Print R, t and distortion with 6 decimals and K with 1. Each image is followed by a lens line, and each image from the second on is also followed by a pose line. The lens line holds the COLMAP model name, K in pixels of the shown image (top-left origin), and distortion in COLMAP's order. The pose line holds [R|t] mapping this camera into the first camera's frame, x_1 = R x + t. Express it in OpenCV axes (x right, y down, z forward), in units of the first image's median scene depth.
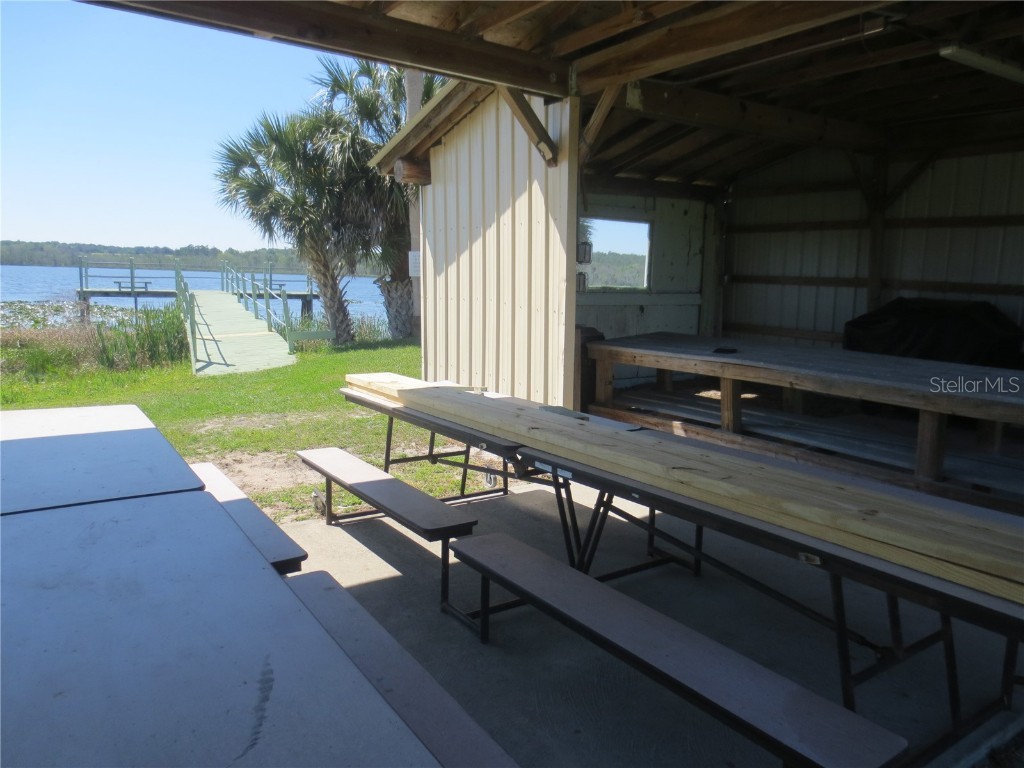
lens RADIAL K [[723.9, 0, 512.0], [0, 723.9, 384.0], [0, 0, 1]] dist [-0.038057, 0.021881]
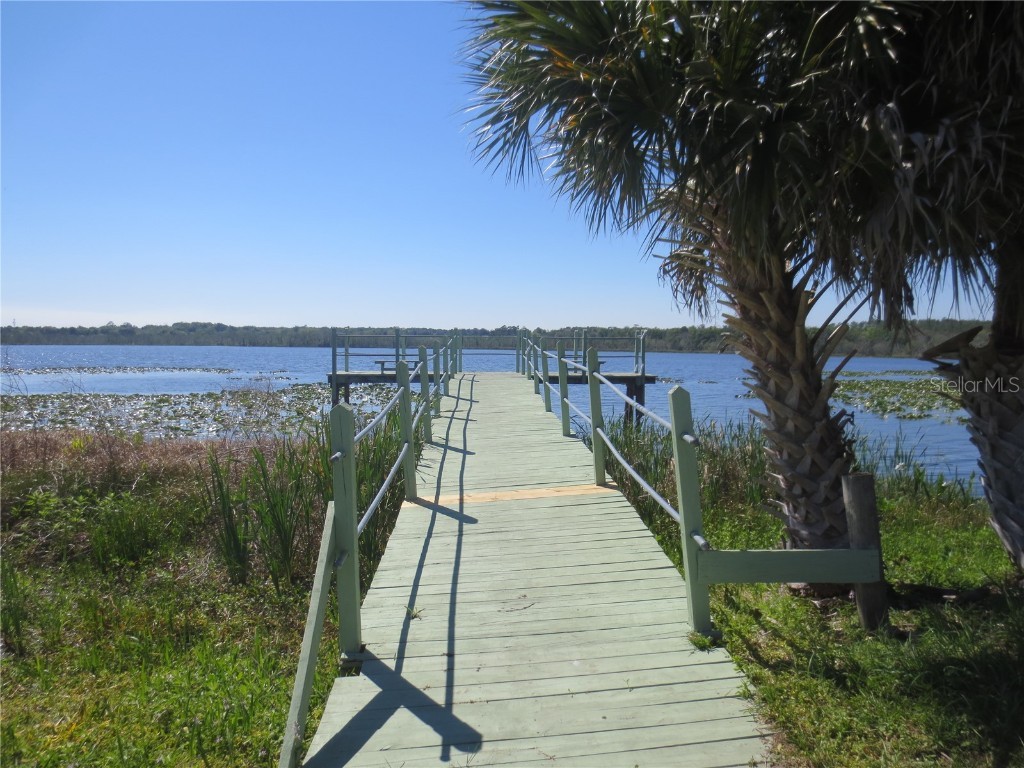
lens RADIAL K [[723.9, 0, 512.0], [0, 723.9, 384.0], [0, 0, 1]] dist [-0.038057, 0.021881]
pose [[0.918957, -0.004274, -0.394335, -0.142193], [-0.036415, 0.994749, -0.095644, -0.055600], [0.392673, 0.102253, 0.913976, 0.390304]]
